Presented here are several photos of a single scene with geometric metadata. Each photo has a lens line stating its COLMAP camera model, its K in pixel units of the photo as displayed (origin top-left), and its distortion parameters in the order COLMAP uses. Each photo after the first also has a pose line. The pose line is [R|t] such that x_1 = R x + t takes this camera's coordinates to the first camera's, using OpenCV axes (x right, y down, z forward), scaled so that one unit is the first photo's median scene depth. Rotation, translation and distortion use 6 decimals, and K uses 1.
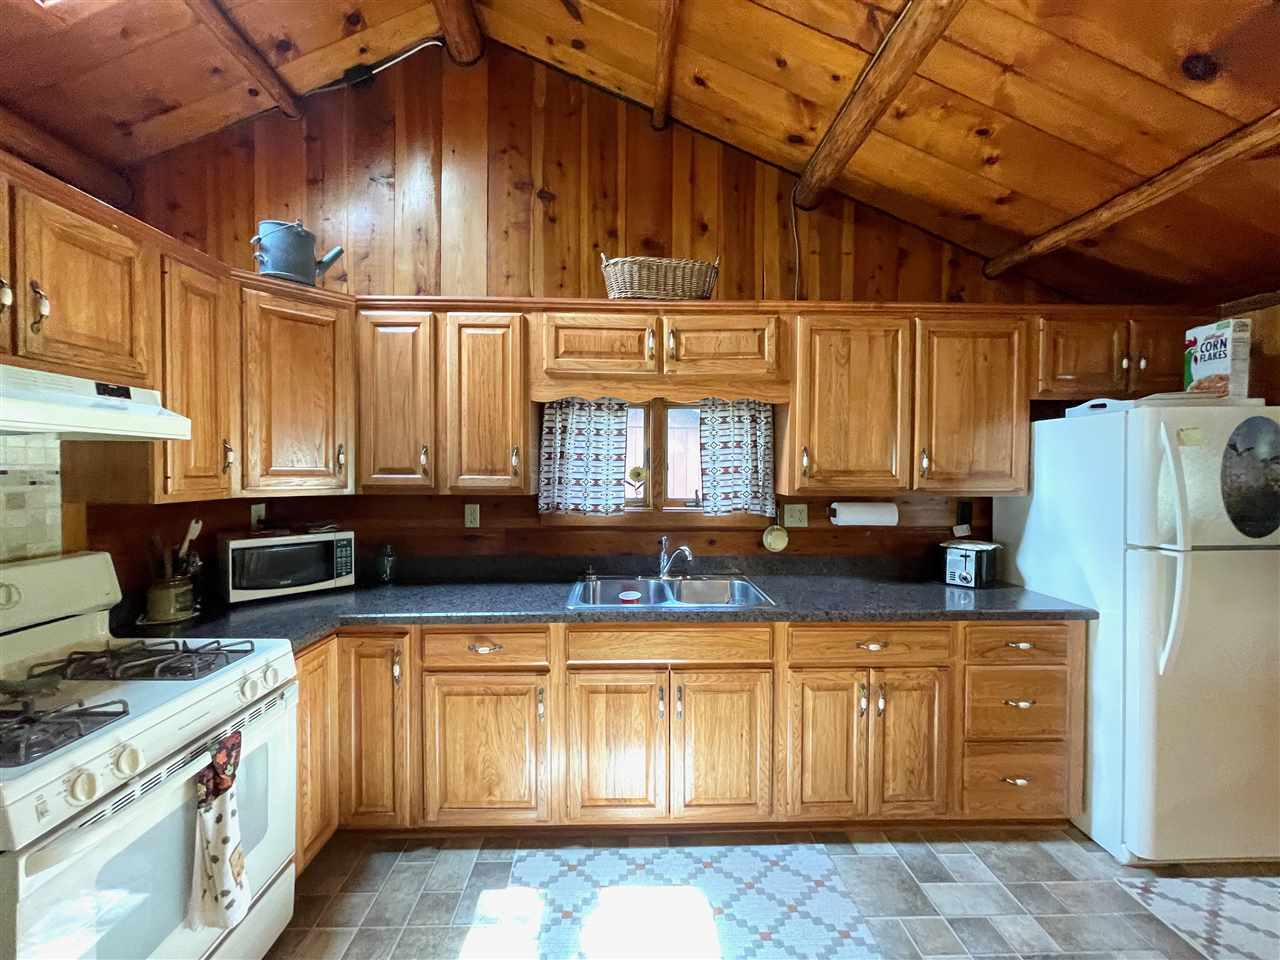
lens RADIAL K [[513.7, 0, 636.2], [0, 513.7, 479.1], [0, 0, 1]] dist [-0.002762, 0.000032]
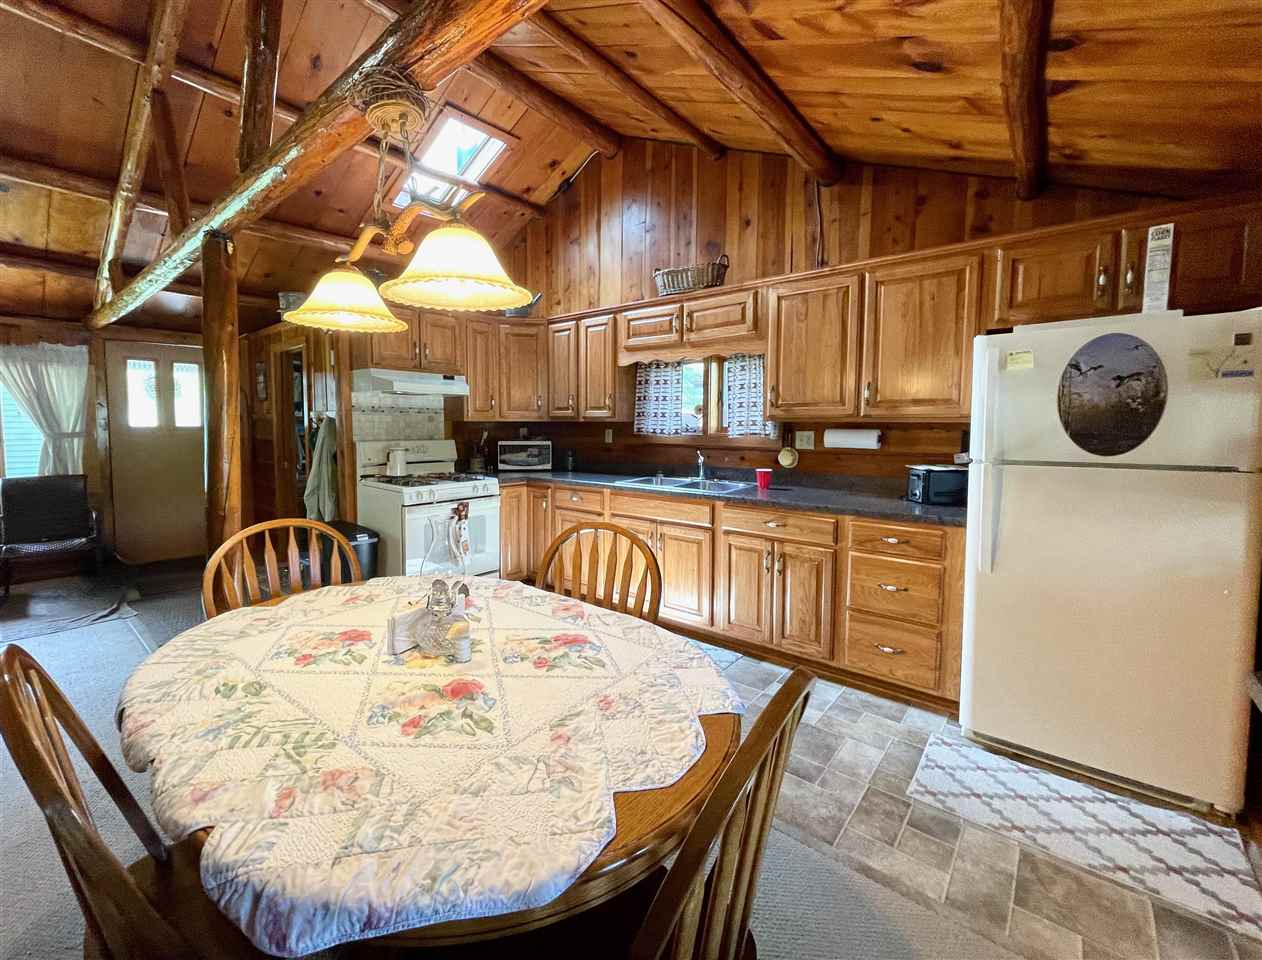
lens RADIAL K [[532.7, 0, 594.1], [0, 532.7, 460.2], [0, 0, 1]] dist [-0.002873, -0.000566]
pose [[0.736054, 0.047428, -0.675259, 0.948342], [-0.012575, 0.998328, 0.056412, 0.061706], [0.676806, -0.033031, 0.735420, -0.363051]]
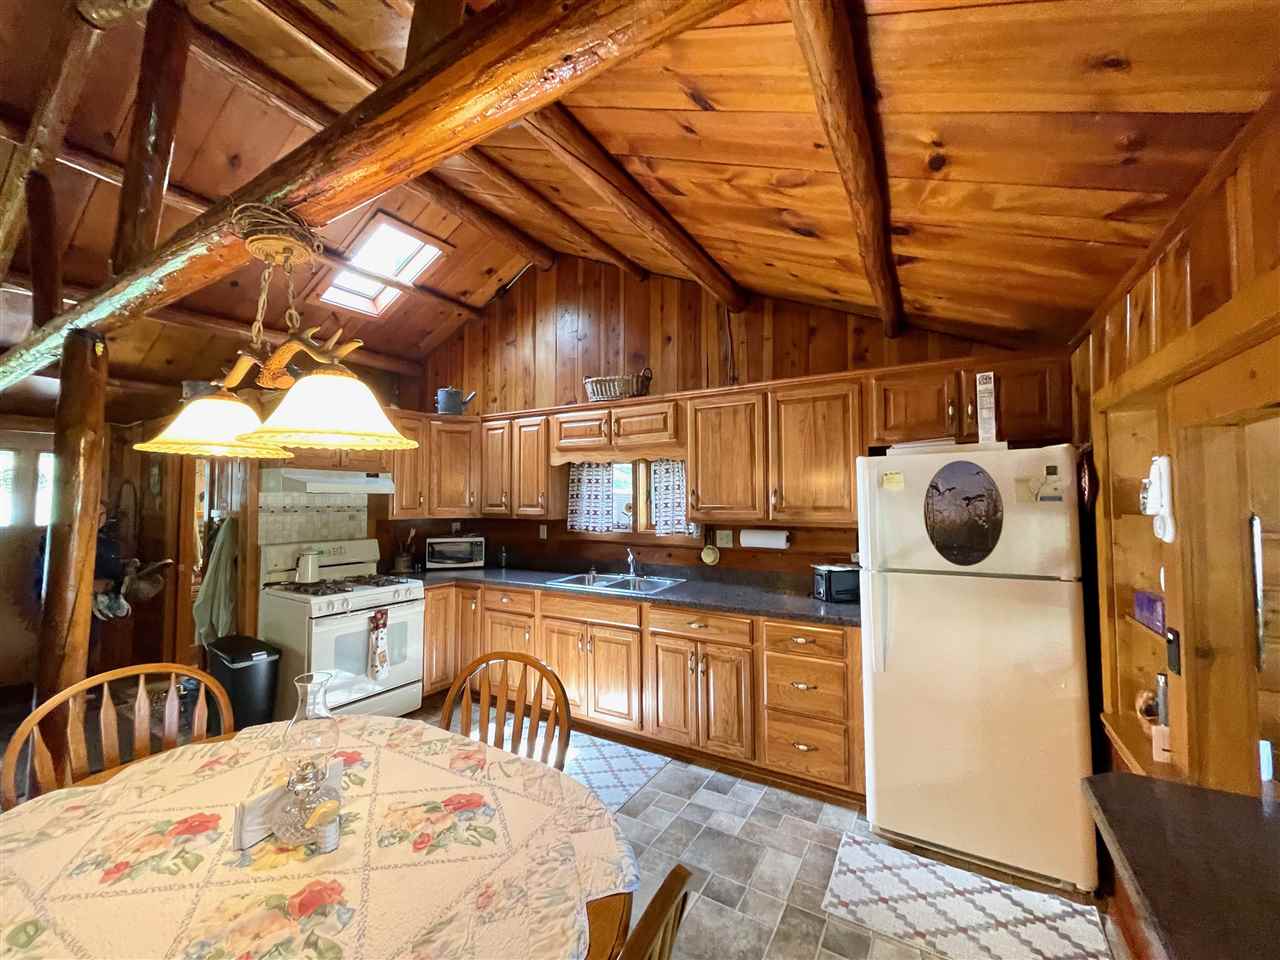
lens RADIAL K [[513.7, 0, 636.2], [0, 513.7, 479.1], [0, 0, 1]] dist [-0.002762, 0.000032]
pose [[0.844851, -0.026182, -0.534361, 0.975759], [-0.005228, 0.998350, -0.057181, -0.007913], [0.534976, 0.051103, 0.843320, -0.311983]]
